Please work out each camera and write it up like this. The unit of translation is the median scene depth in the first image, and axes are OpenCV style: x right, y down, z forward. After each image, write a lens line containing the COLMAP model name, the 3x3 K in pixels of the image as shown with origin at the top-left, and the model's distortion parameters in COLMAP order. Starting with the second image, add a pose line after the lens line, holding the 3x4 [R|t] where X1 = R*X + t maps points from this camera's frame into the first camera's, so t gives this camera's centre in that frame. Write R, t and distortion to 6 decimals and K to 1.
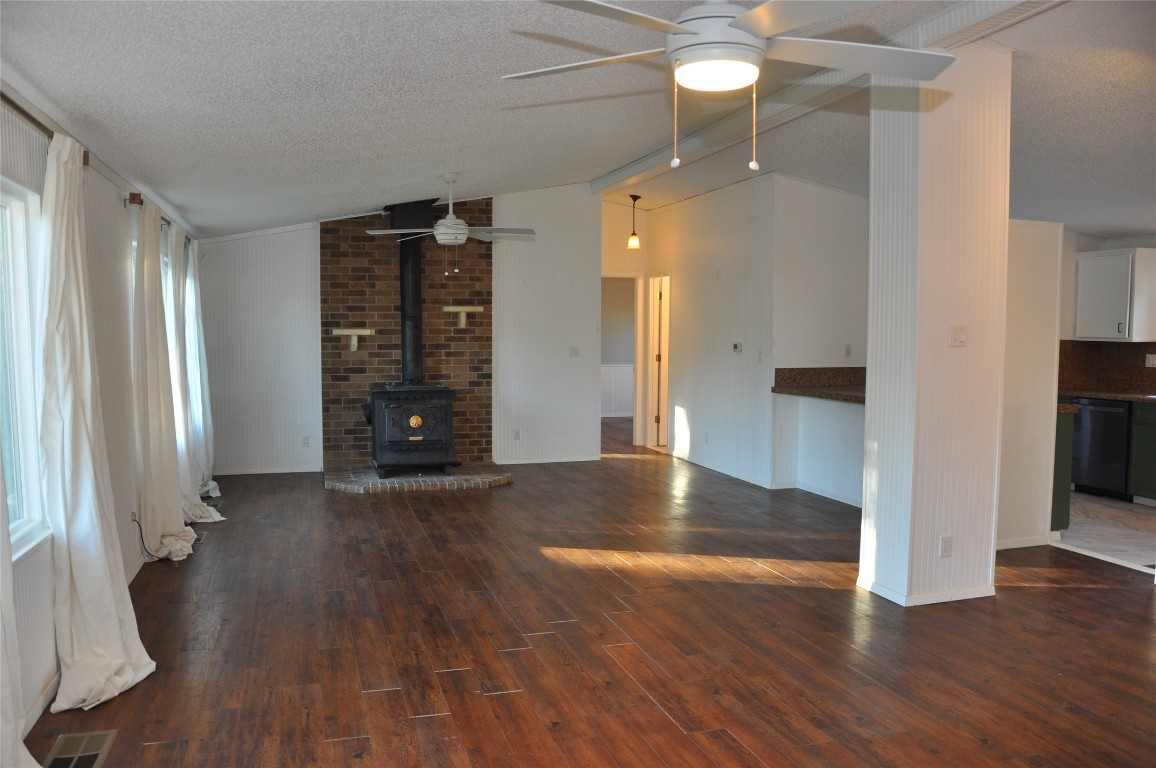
lens RADIAL K [[888.1, 0, 569.0], [0, 888.1, 413.3], [0, 0, 1]] dist [-0.143511, 0.101567]
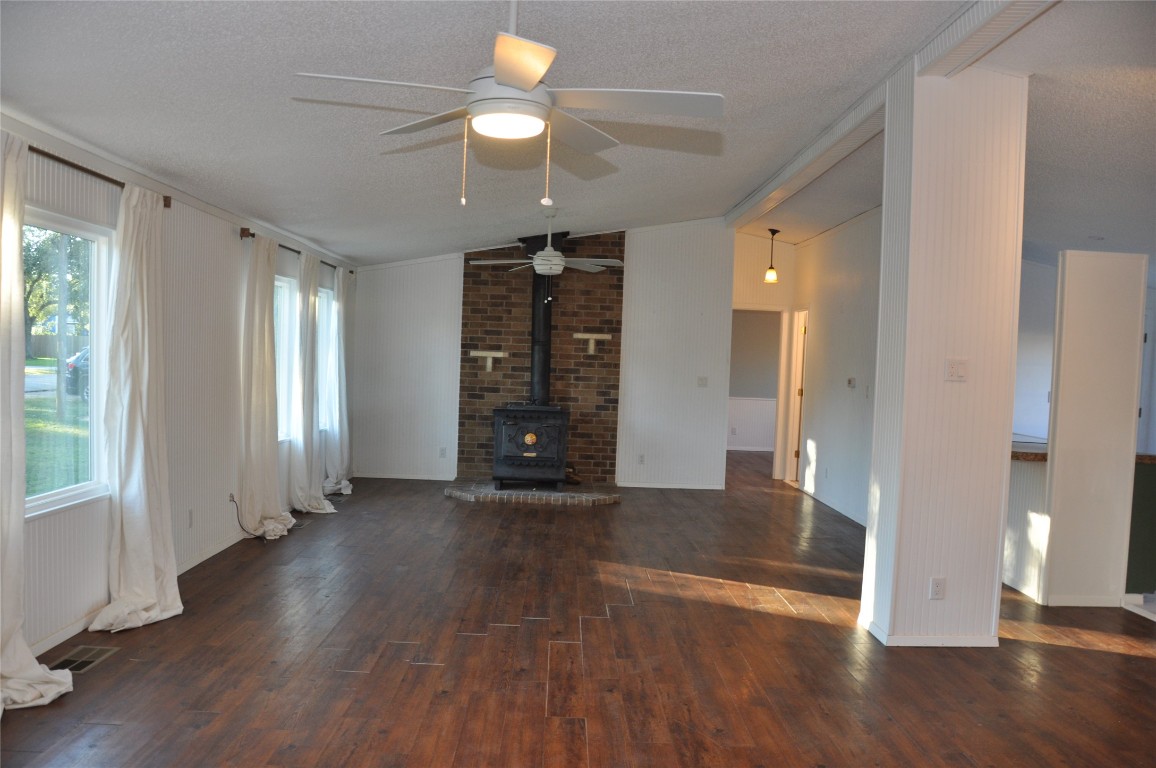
lens RADIAL K [[888.1, 0, 567.2], [0, 888.1, 421.3], [0, 0, 1]] dist [-0.143511, 0.101567]
pose [[0.960160, 0.052062, -0.274558, 0.271537], [-0.059829, 0.998009, -0.019985, 0.011259], [0.272970, 0.035615, 0.961363, -0.037998]]
